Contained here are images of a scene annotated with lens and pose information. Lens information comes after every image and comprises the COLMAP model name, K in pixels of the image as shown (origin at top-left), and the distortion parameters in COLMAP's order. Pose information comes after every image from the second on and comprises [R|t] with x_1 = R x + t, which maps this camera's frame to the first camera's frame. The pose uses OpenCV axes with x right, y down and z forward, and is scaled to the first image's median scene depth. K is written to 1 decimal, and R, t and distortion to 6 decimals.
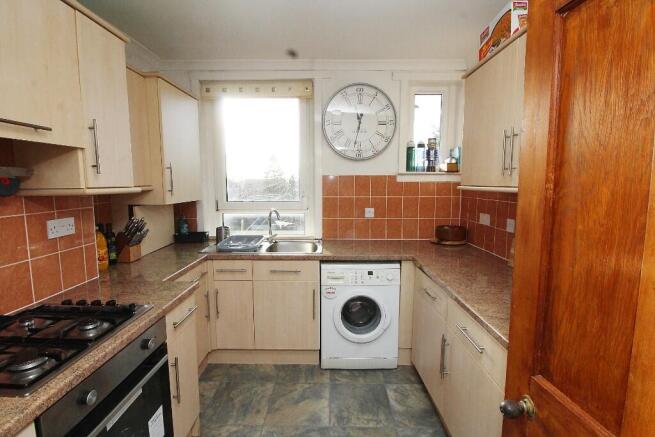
lens RADIAL K [[301.9, 0, 327.5], [0, 301.9, 218.5], [0, 0, 1]] dist [-0.000630, -0.000566]
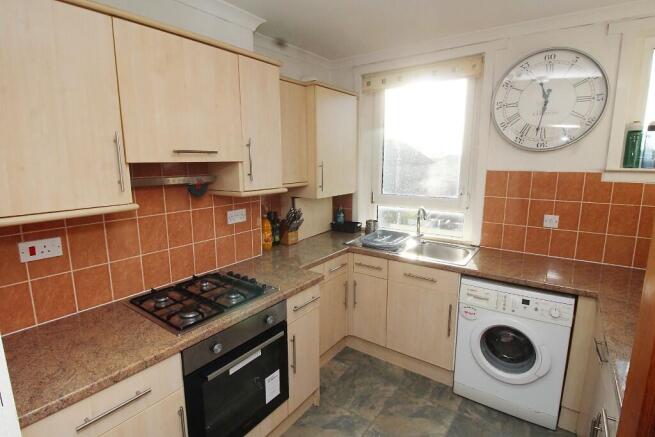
lens RADIAL K [[327.3, 0, 327.5], [0, 327.3, 218.5], [0, 0, 1]] dist [-0.002806, -0.001125]
pose [[0.821164, 0.102341, -0.561441, 0.178799], [-0.067914, 0.994323, 0.081916, -0.070746], [0.566637, -0.029137, 0.823452, 0.015928]]
